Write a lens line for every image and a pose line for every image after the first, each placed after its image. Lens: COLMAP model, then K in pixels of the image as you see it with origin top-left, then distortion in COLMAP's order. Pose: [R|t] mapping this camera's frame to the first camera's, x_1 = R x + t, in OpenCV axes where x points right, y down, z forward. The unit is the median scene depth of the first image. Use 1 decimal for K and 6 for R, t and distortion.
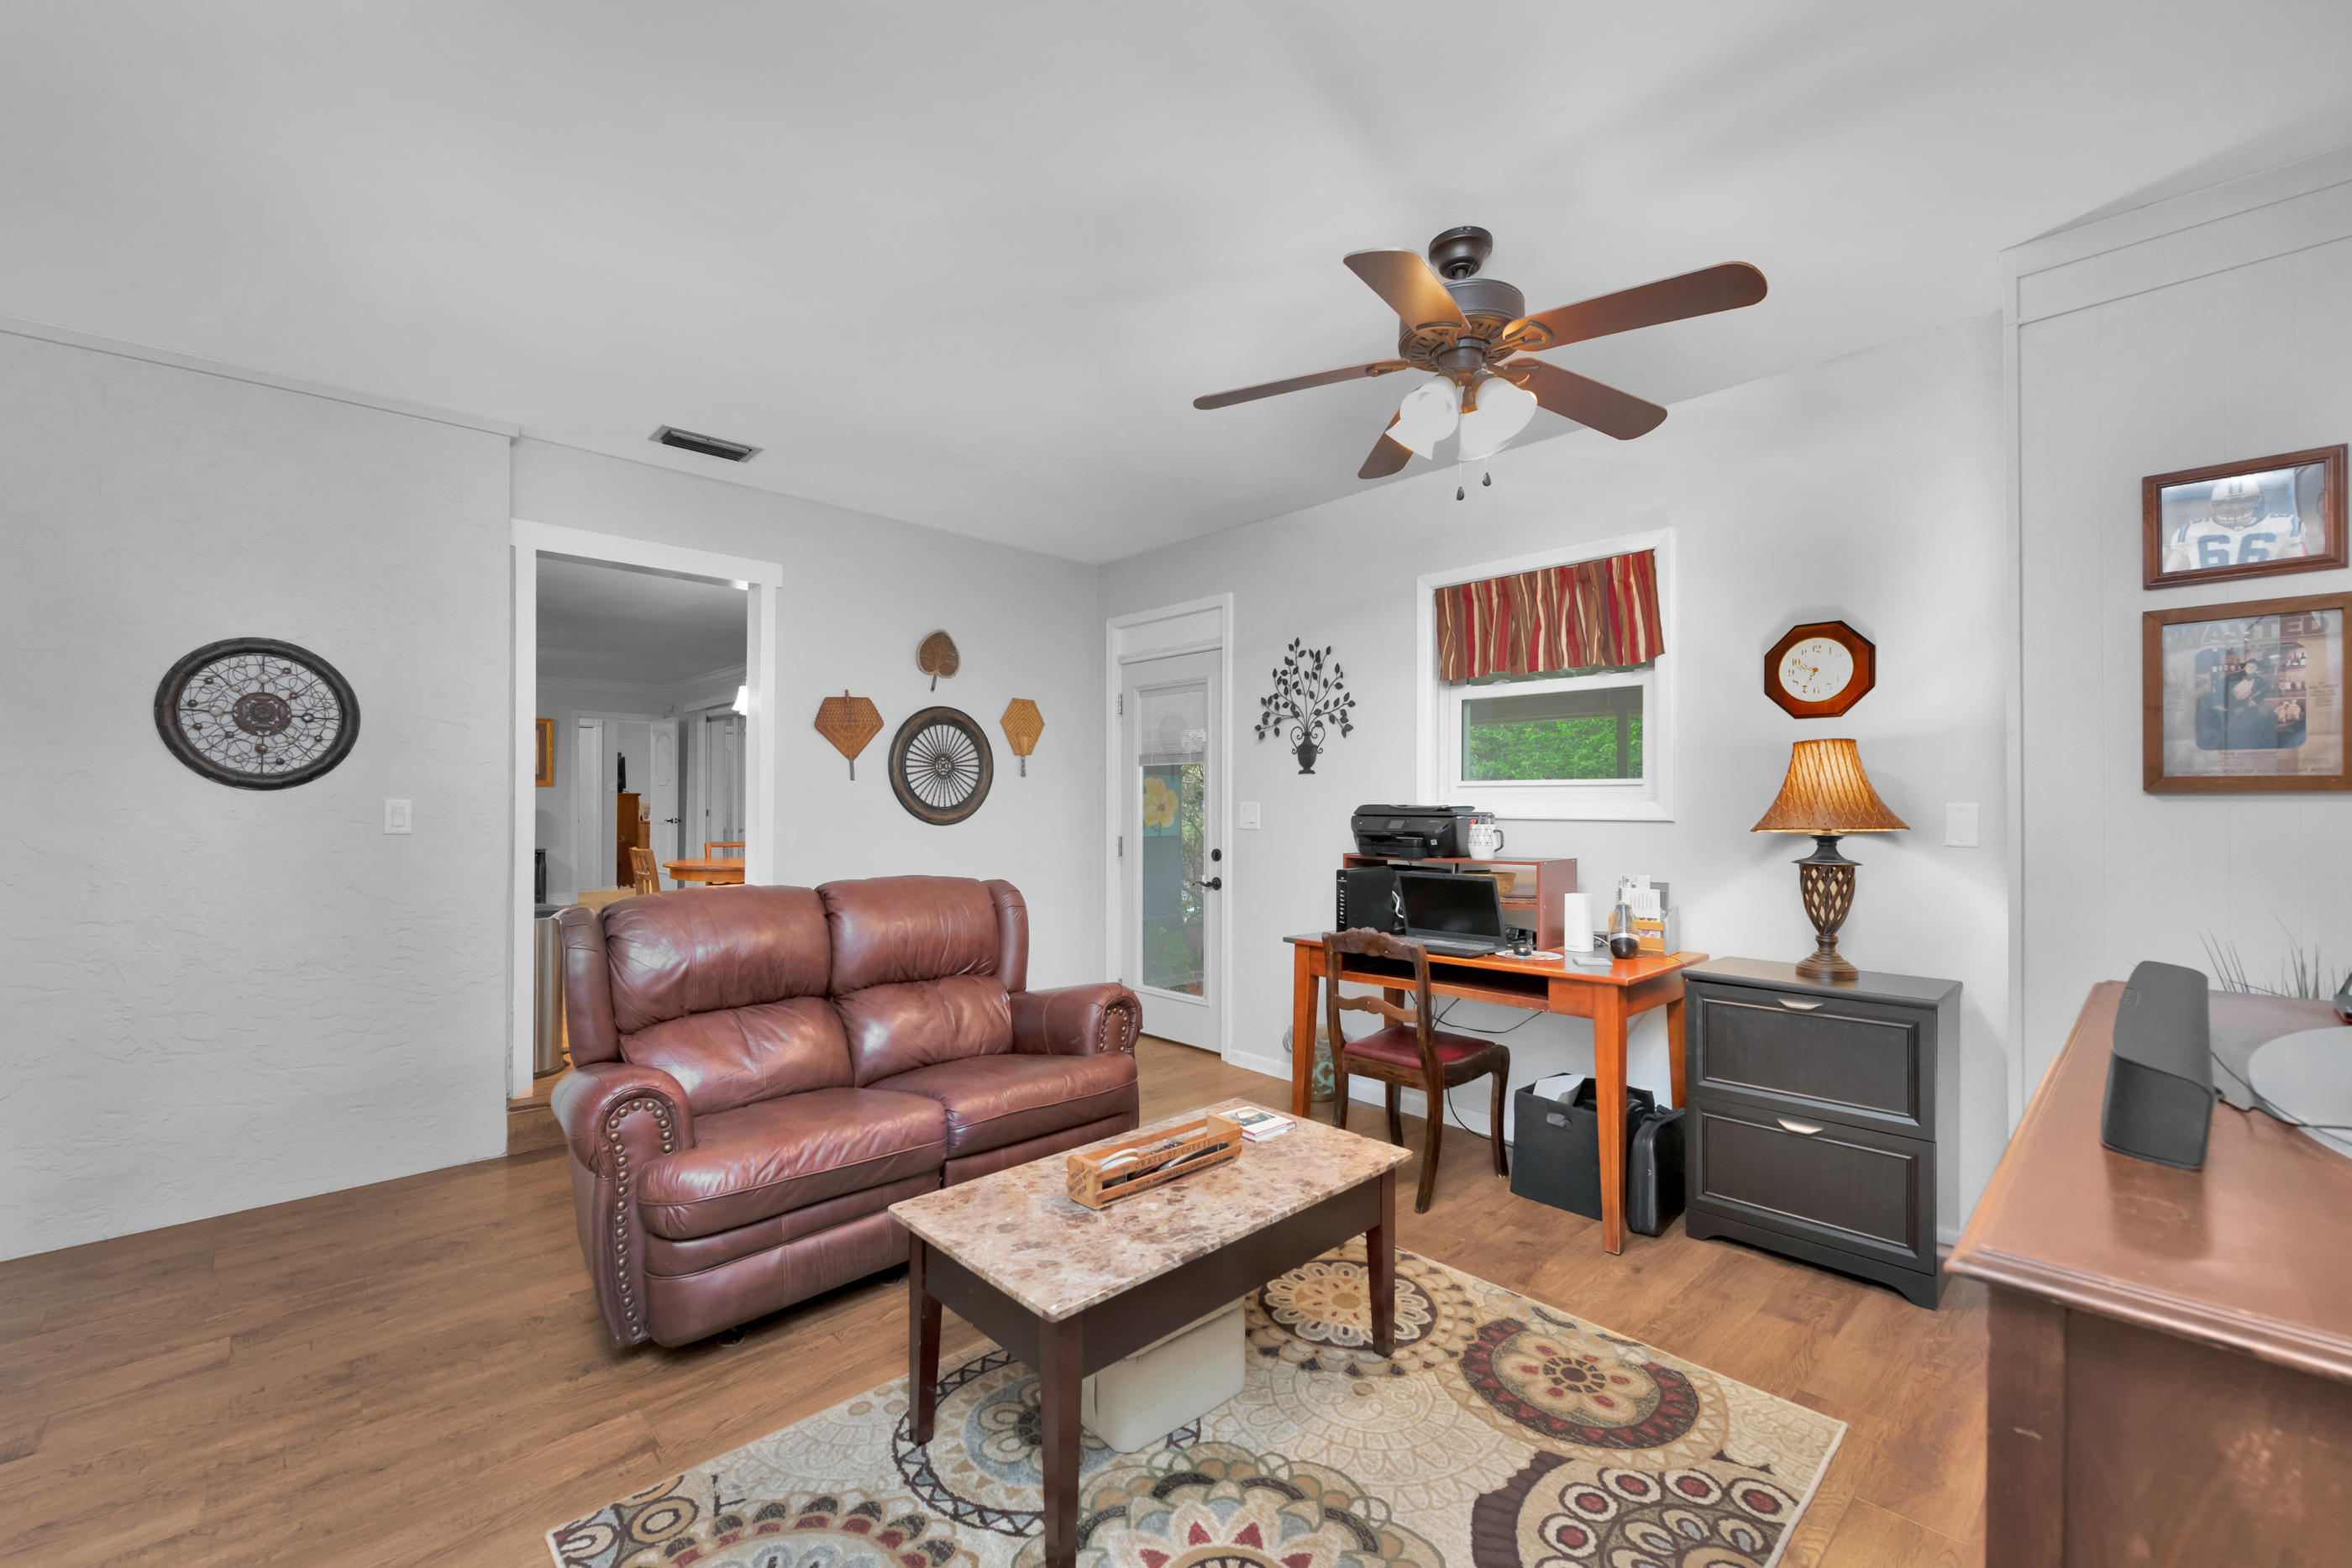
lens RADIAL K [[961.9, 0, 1166.3], [0, 961.9, 794.9], [0, 0, 1]] dist [-0.000232, -0.000521]
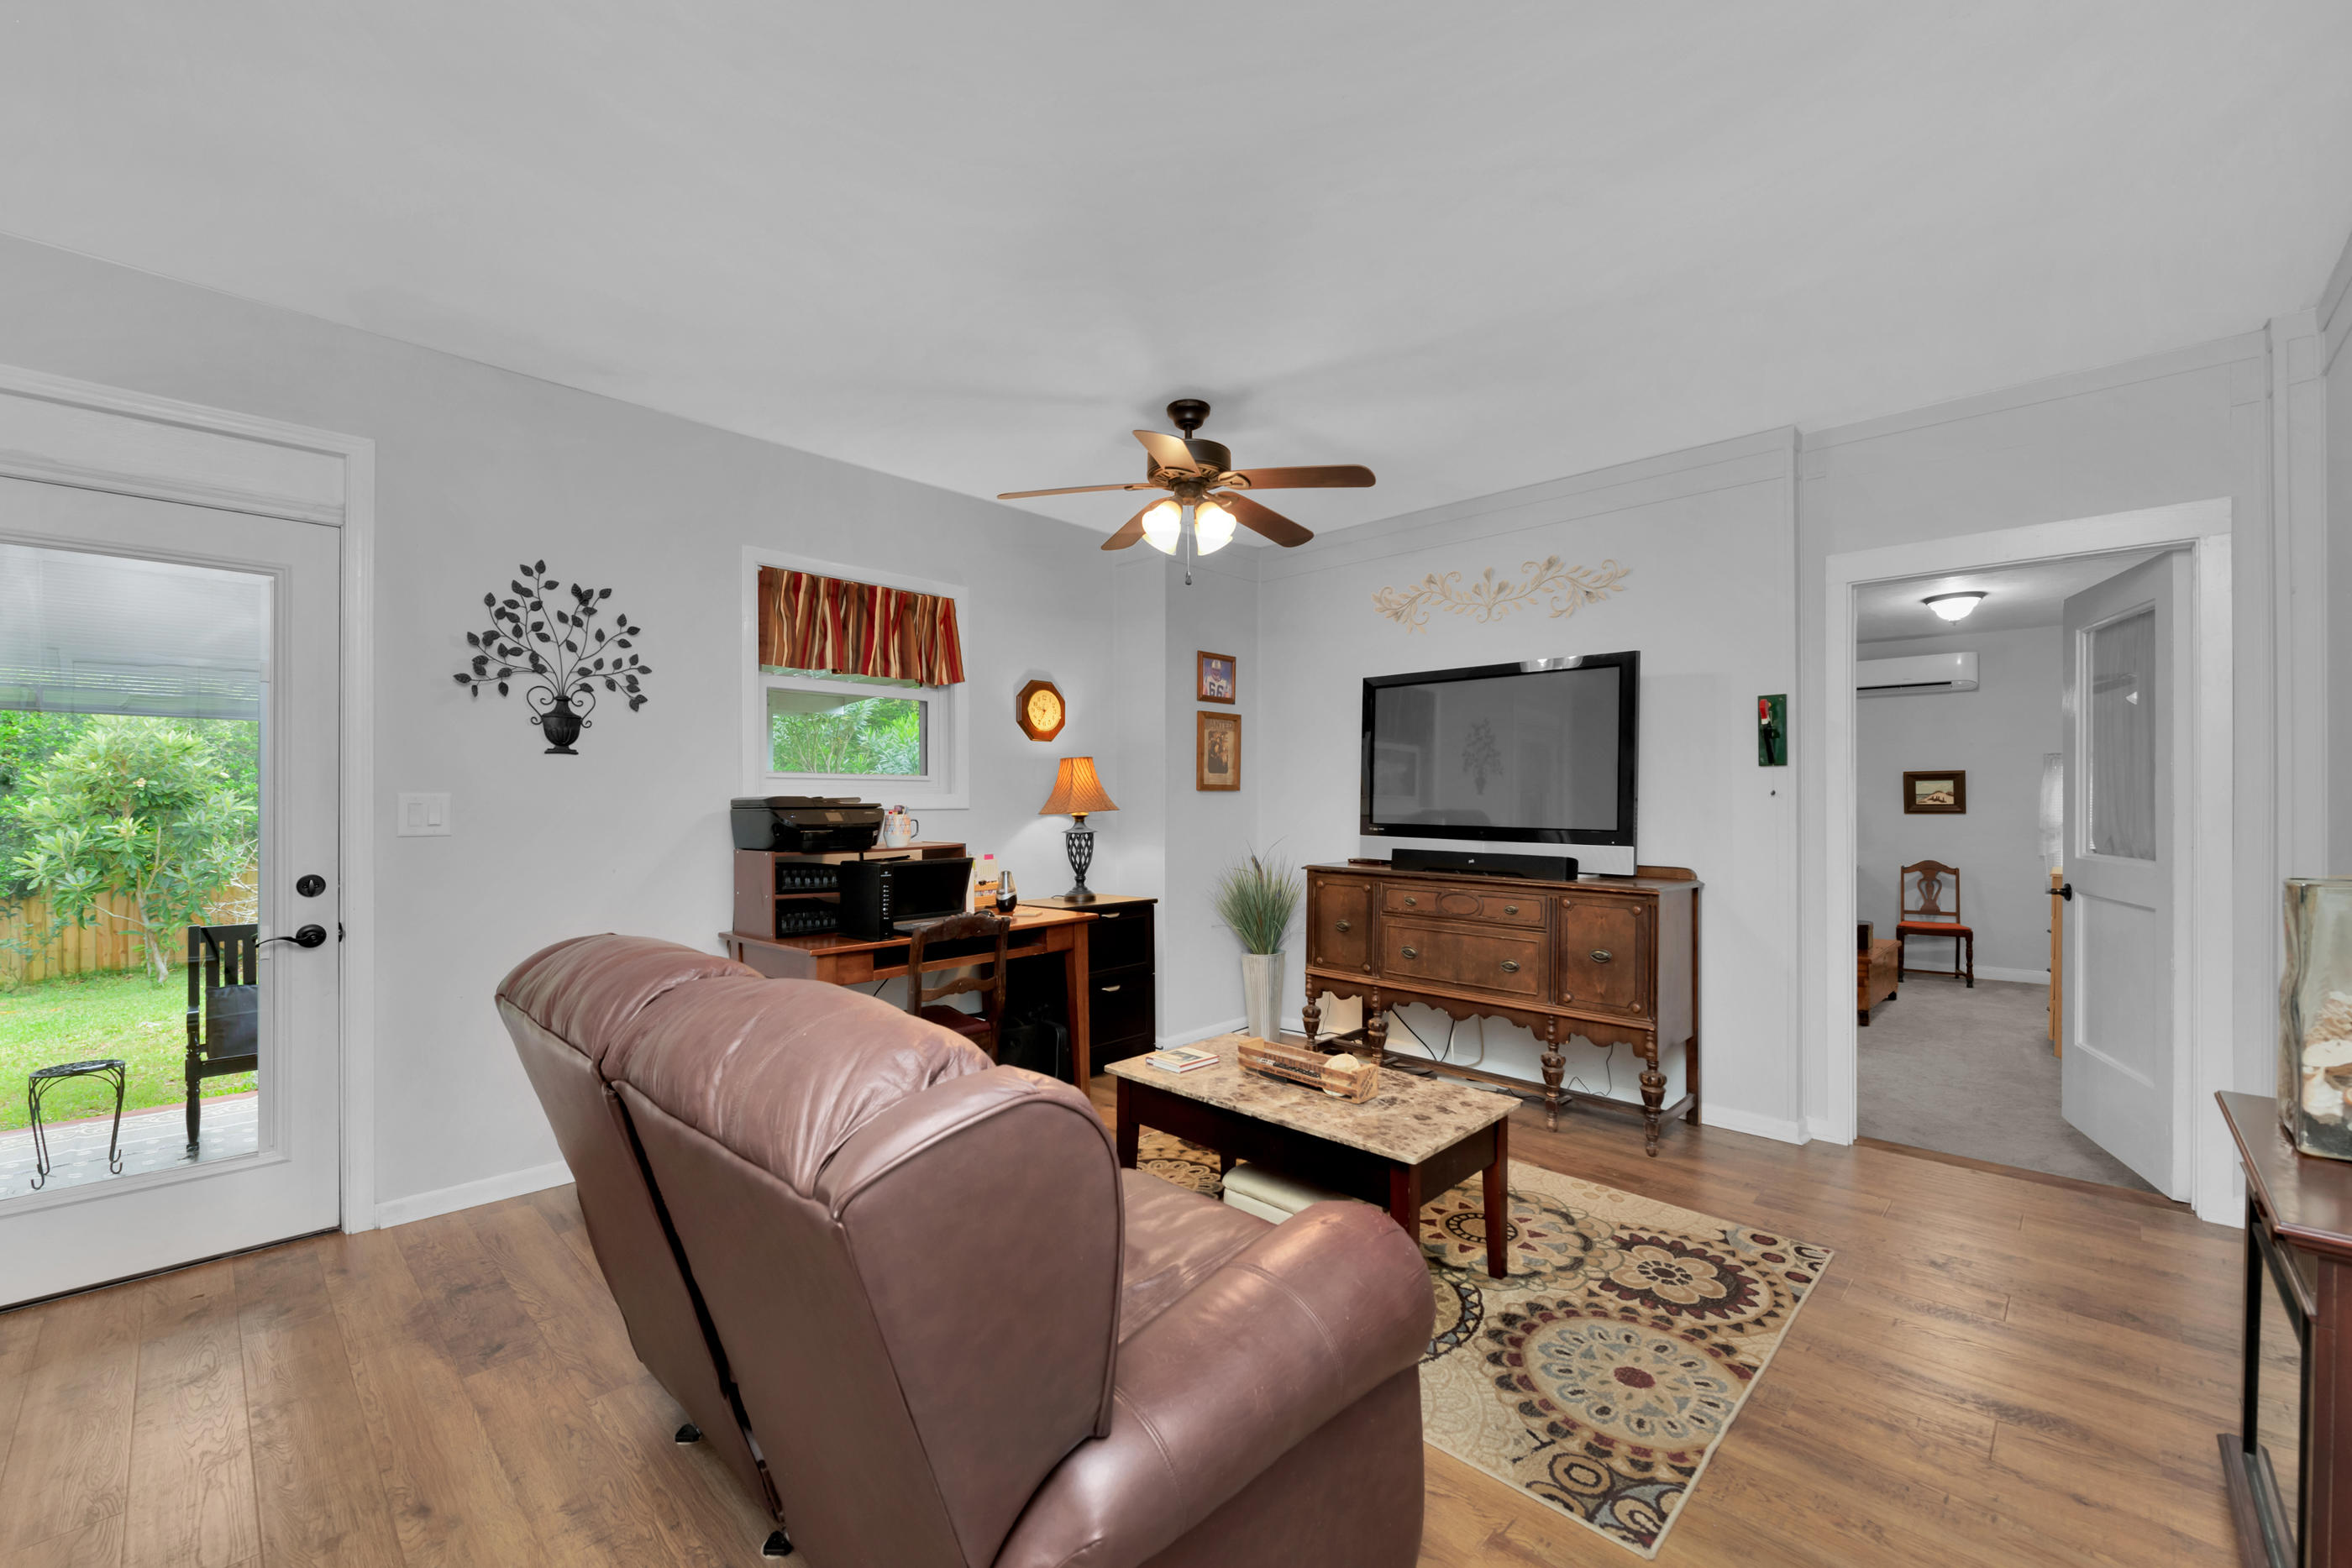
lens RADIAL K [[961.9, 0, 1165.2], [0, 961.9, 793.4], [0, 0, 1]] dist [-0.000232, -0.000521]
pose [[-0.054956, 0.004107, 0.998480, -0.619037], [-0.008694, 0.999952, -0.004592, 0.007308], [-0.998451, -0.008933, -0.054917, 0.605883]]
